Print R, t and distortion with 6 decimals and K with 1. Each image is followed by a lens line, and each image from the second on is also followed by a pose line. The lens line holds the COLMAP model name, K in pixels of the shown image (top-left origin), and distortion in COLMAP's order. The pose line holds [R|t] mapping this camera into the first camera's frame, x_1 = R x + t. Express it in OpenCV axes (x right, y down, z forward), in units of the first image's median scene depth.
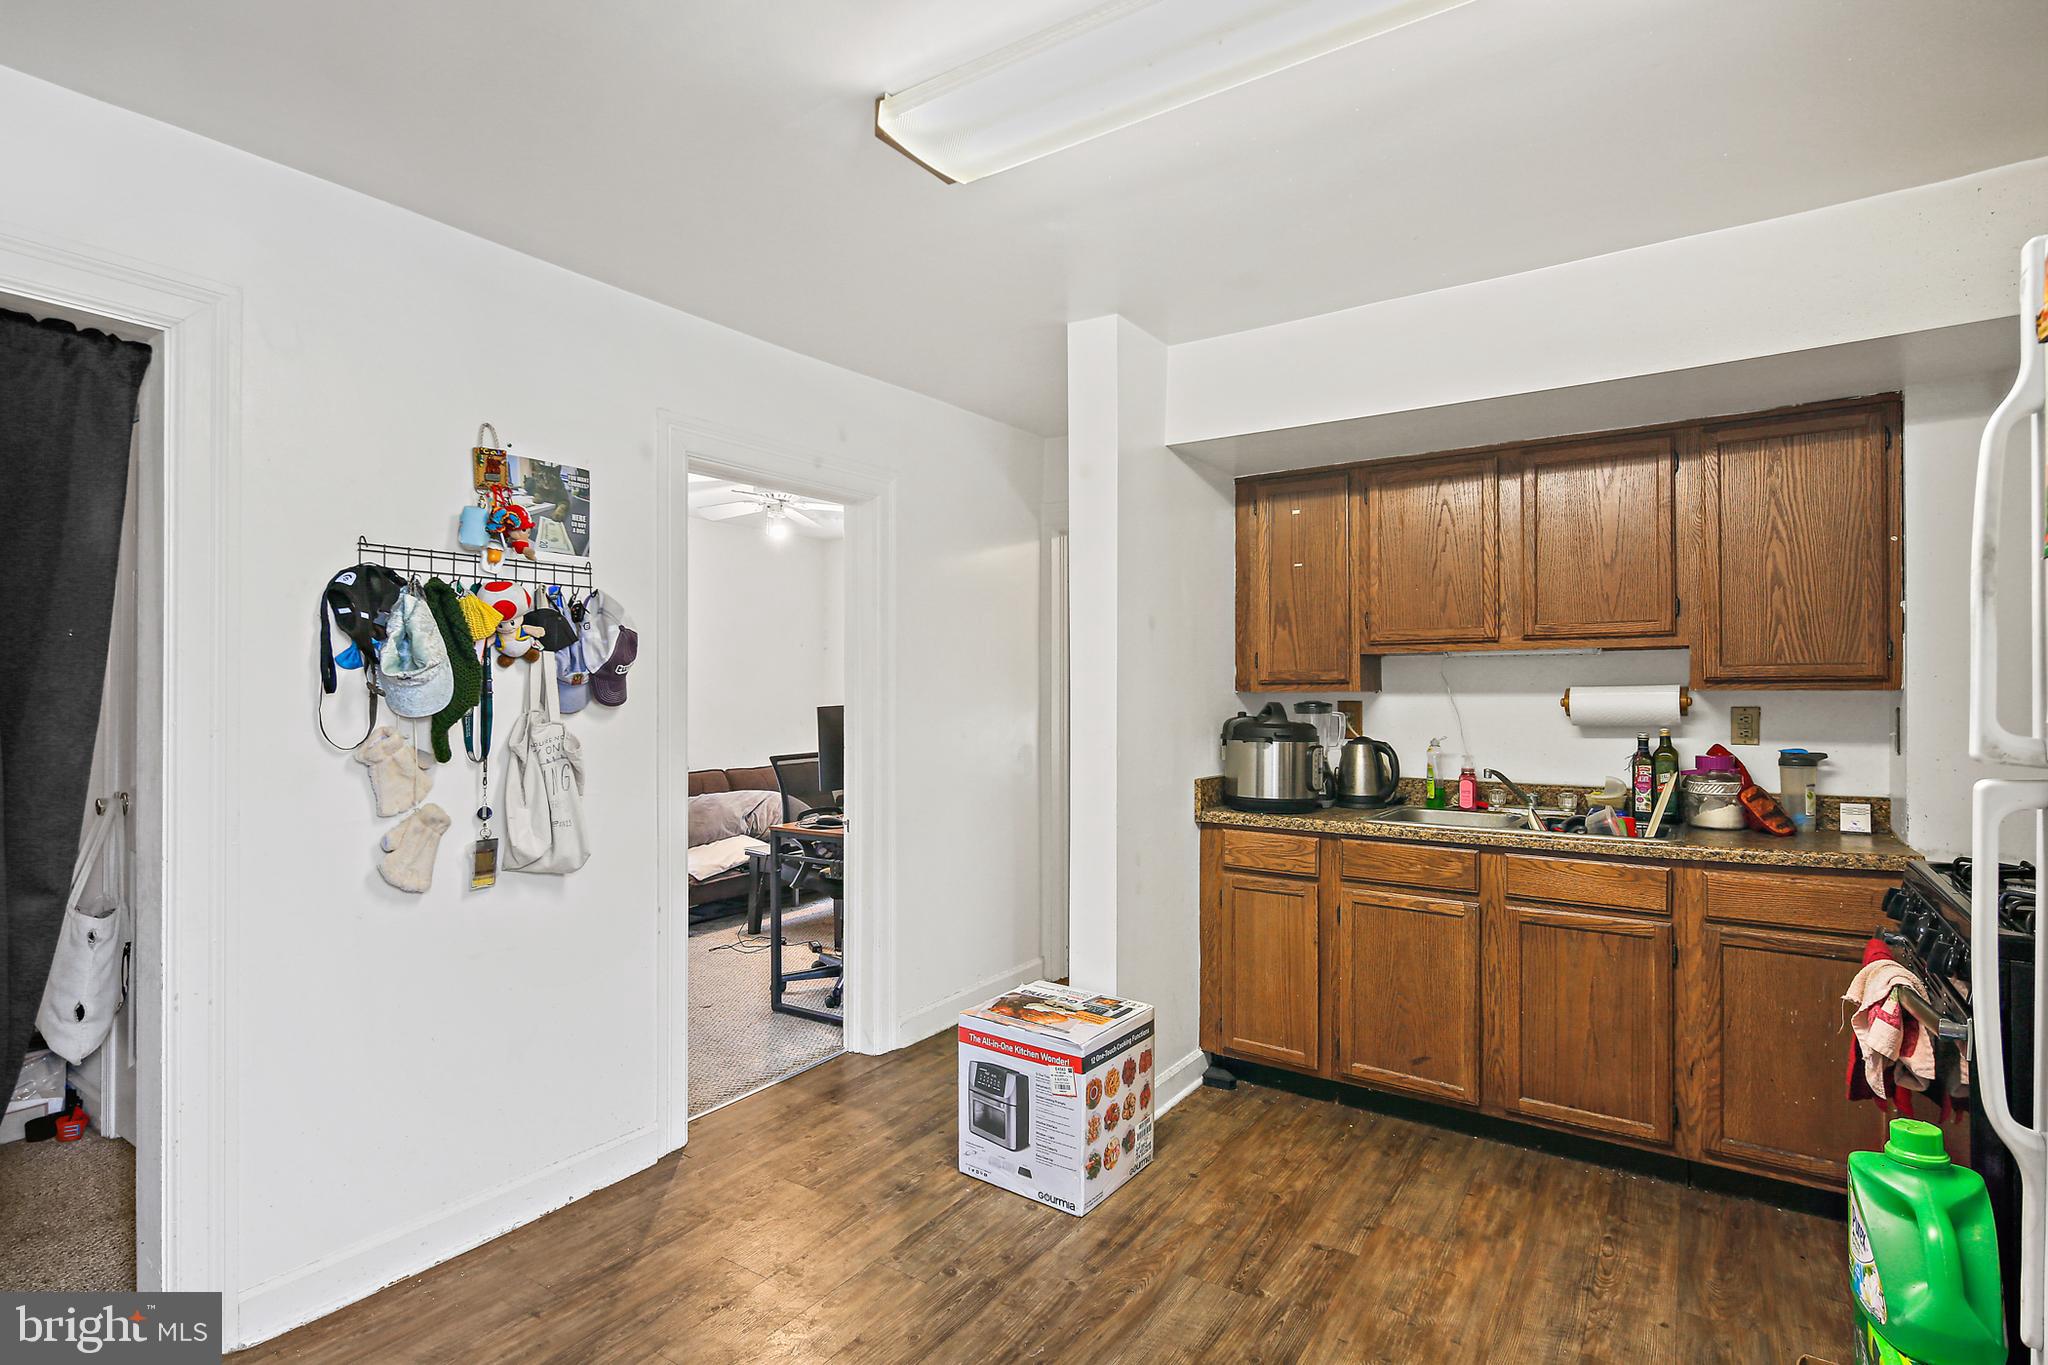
lens RADIAL K [[1027.2, 0, 1029.6], [0, 1027.2, 684.6], [0, 0, 1]] dist [0.002409, -0.000868]
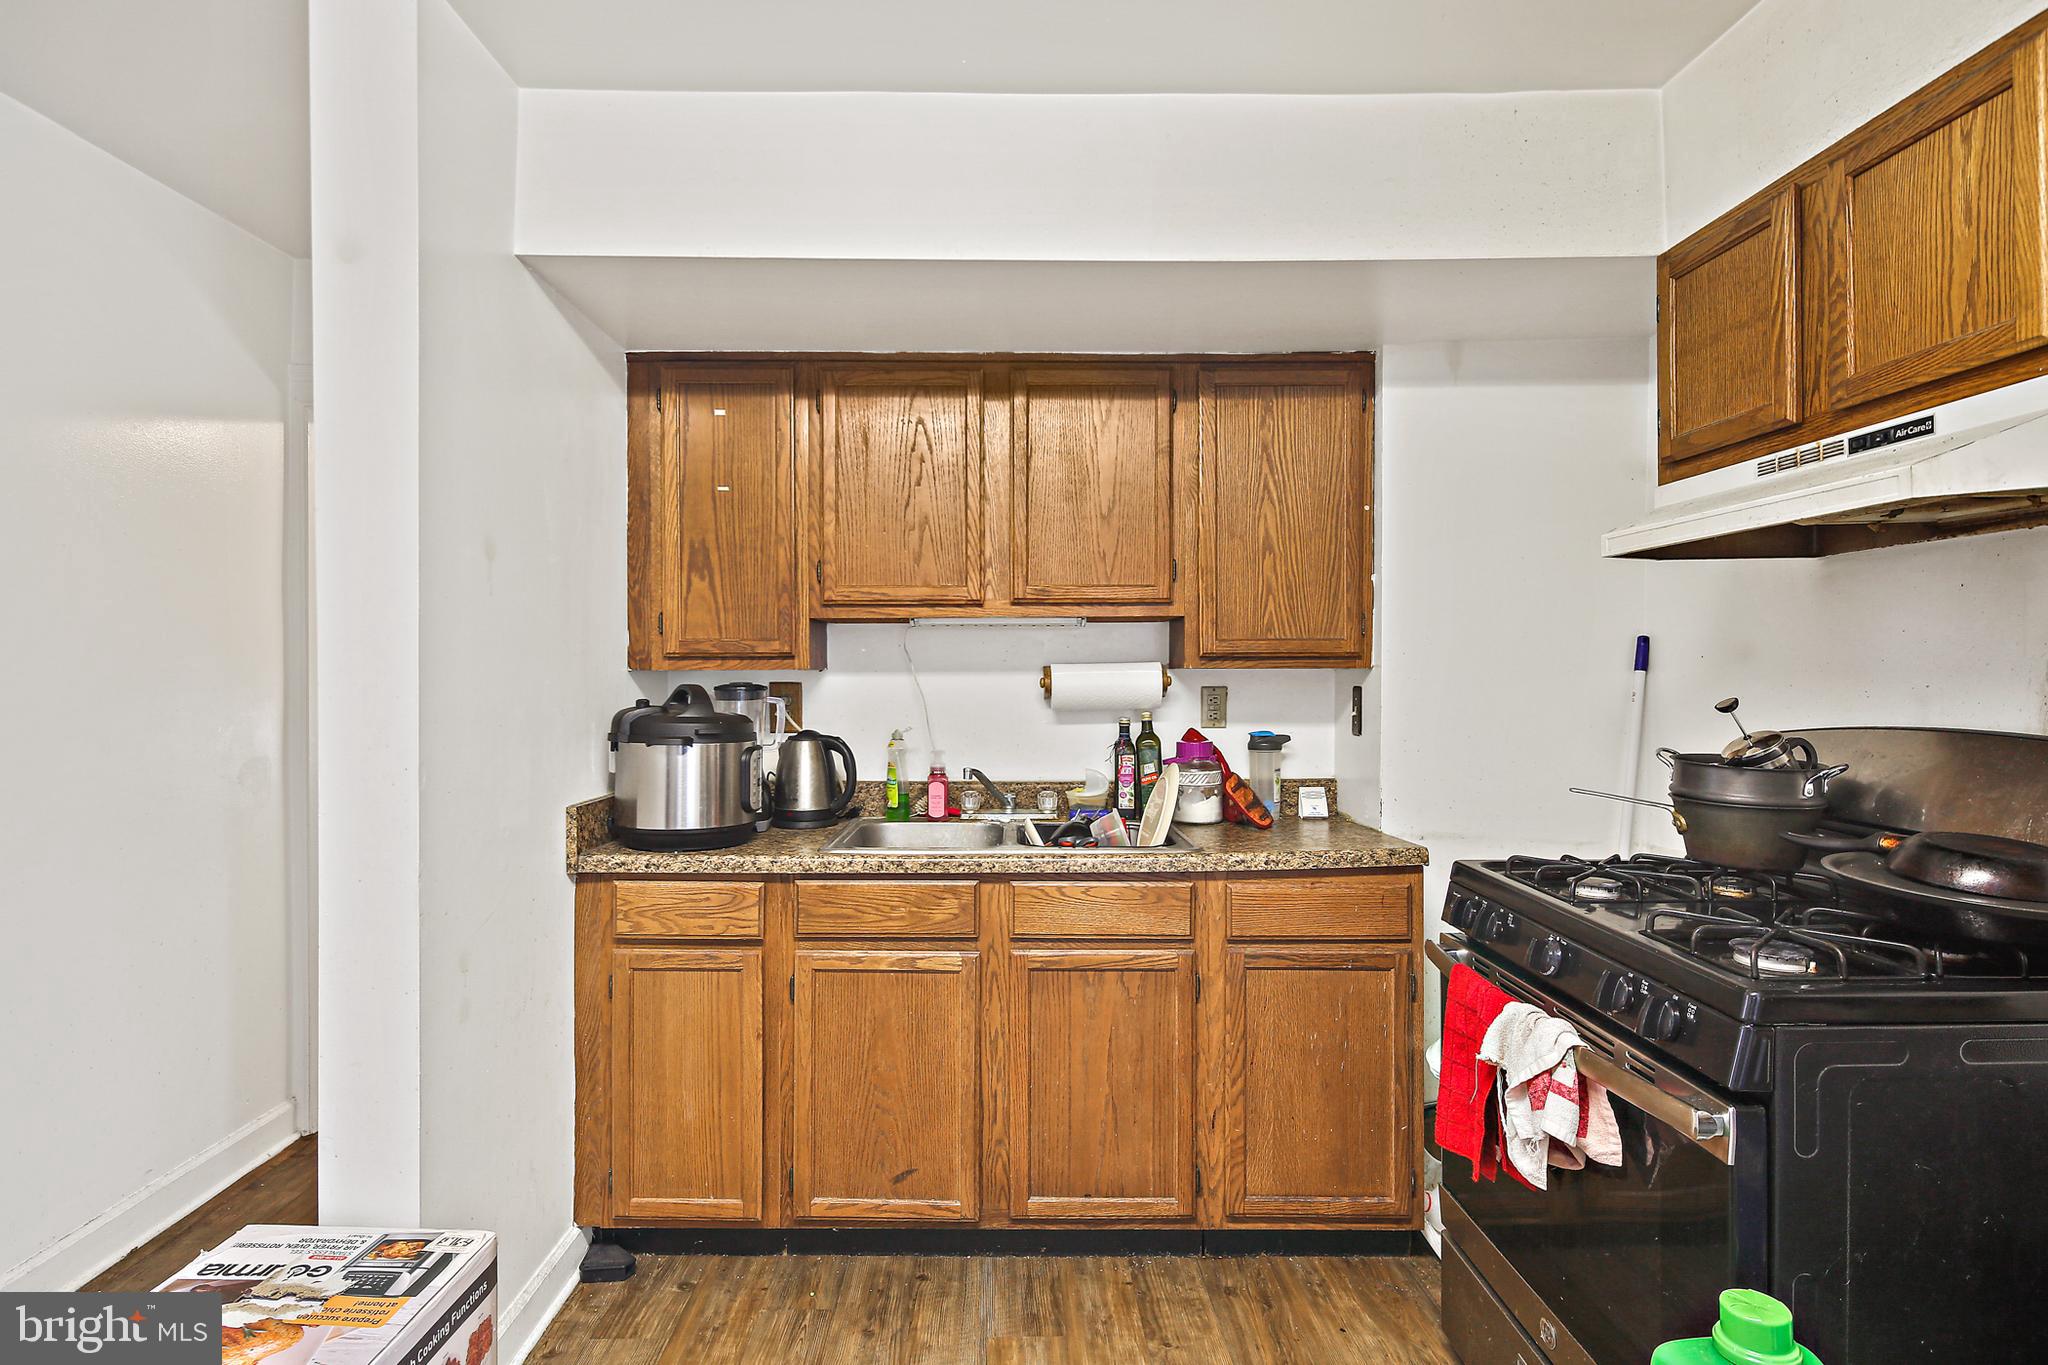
lens RADIAL K [[1014.5, 0, 1014.1], [0, 1014.5, 679.8], [0, 0, 1]] dist [0.002549, -0.001877]
pose [[0.827373, -0.003335, 0.561642, 0.042612], [-0.004065, 0.999921, 0.011925, 0.005803], [-0.561637, -0.012149, 0.827294, 0.369524]]
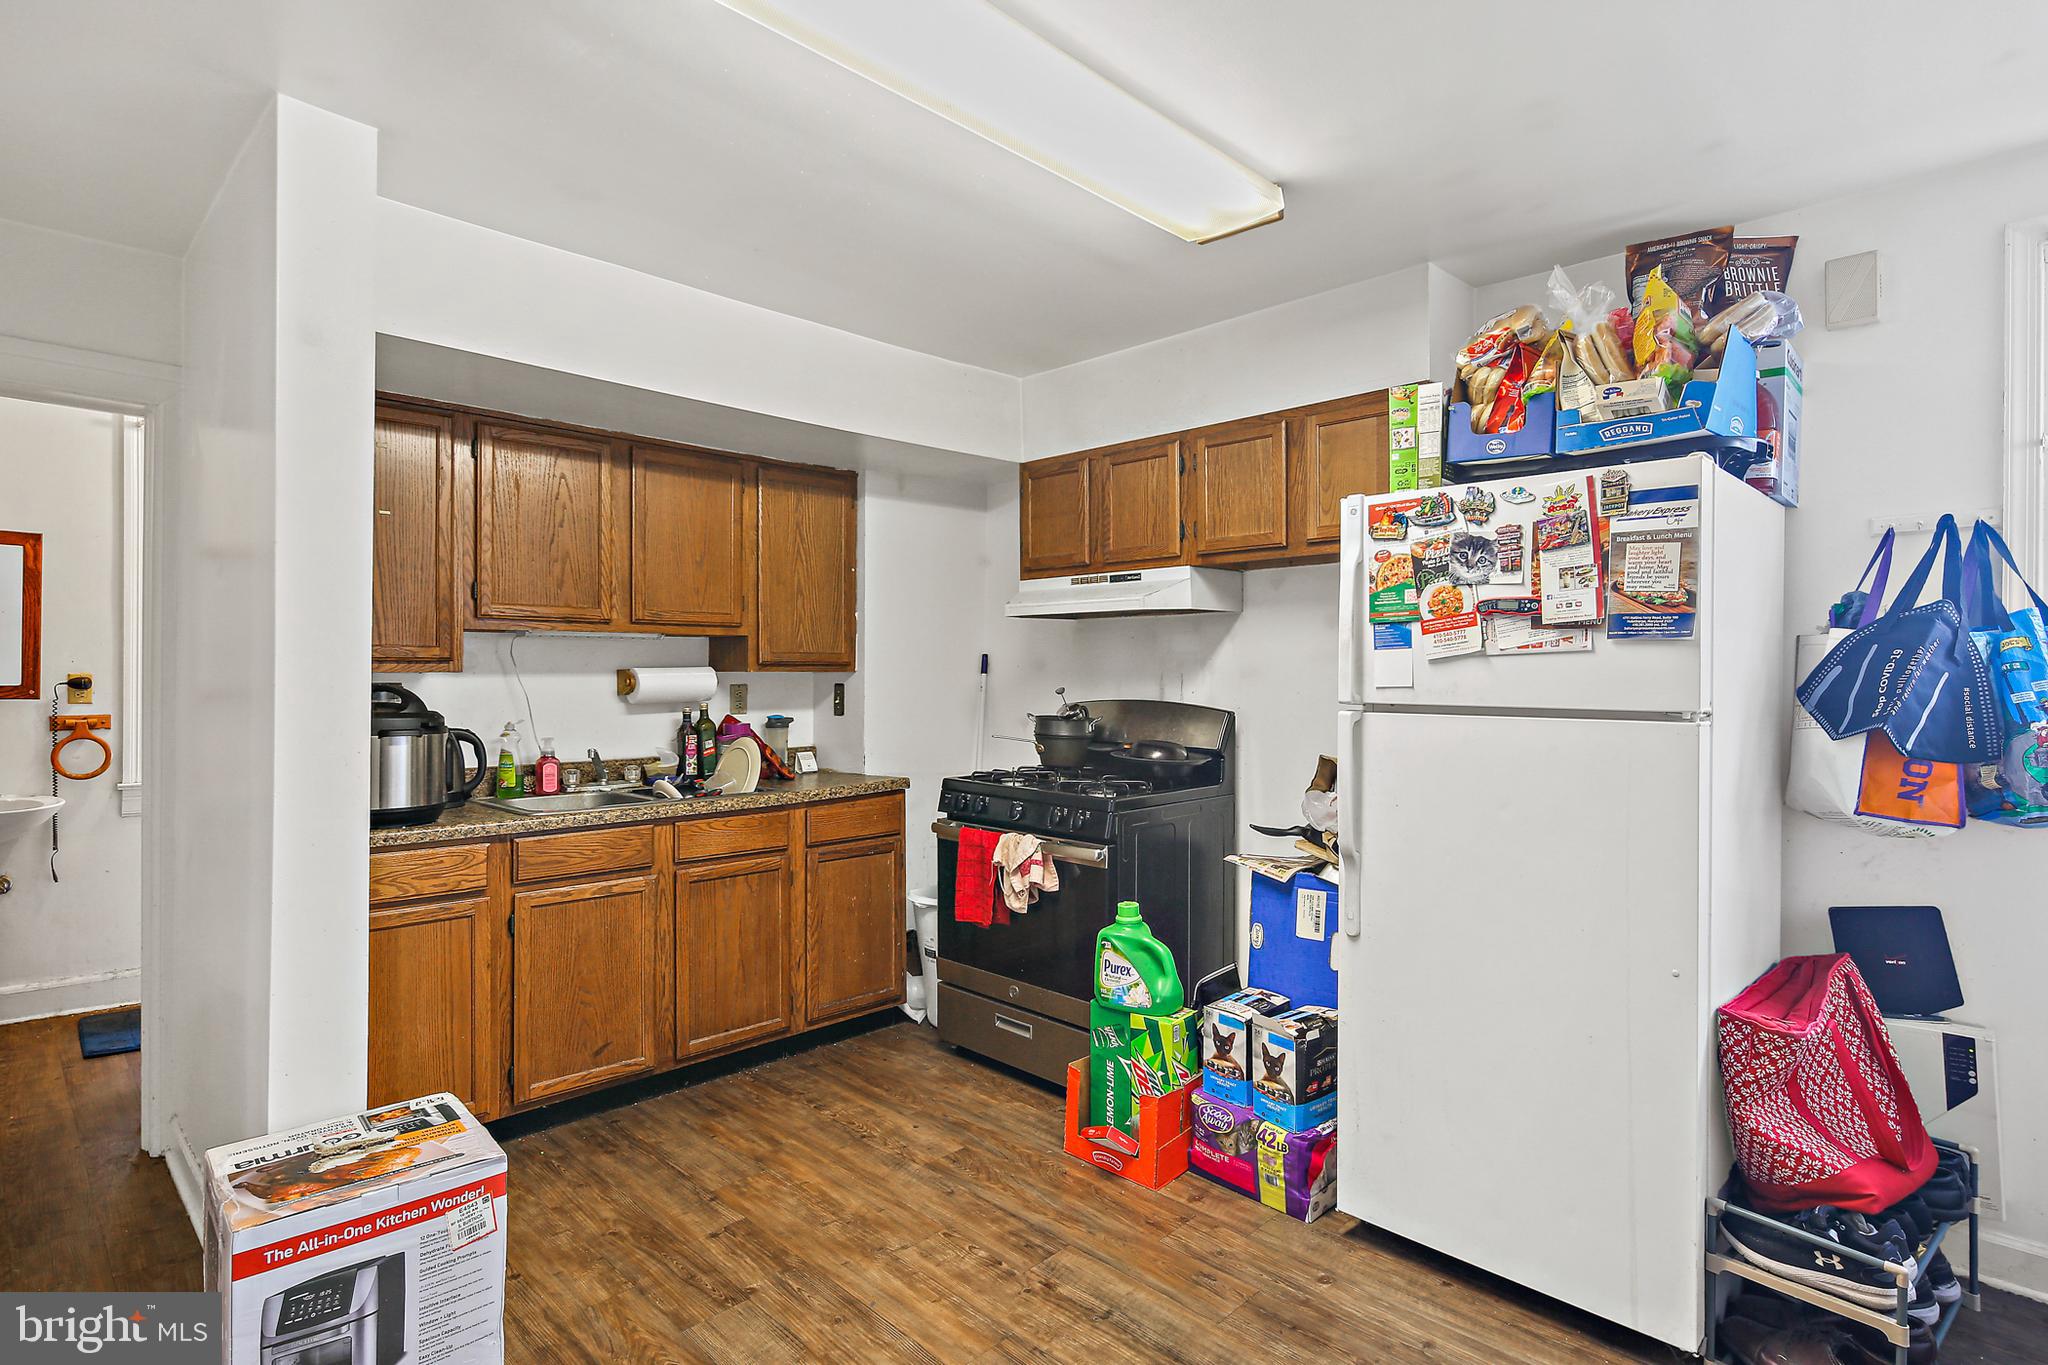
lens RADIAL K [[1012.4, 0, 1068.7], [0, 1012.4, 674.6], [0, 0, 1]] dist [0.000325, -0.001145]
pose [[0.159030, -0.001142, 0.987273, -0.504526], [-0.008927, 0.999957, 0.002595, 0.002592], [-0.987233, -0.009226, 0.159013, 0.415190]]
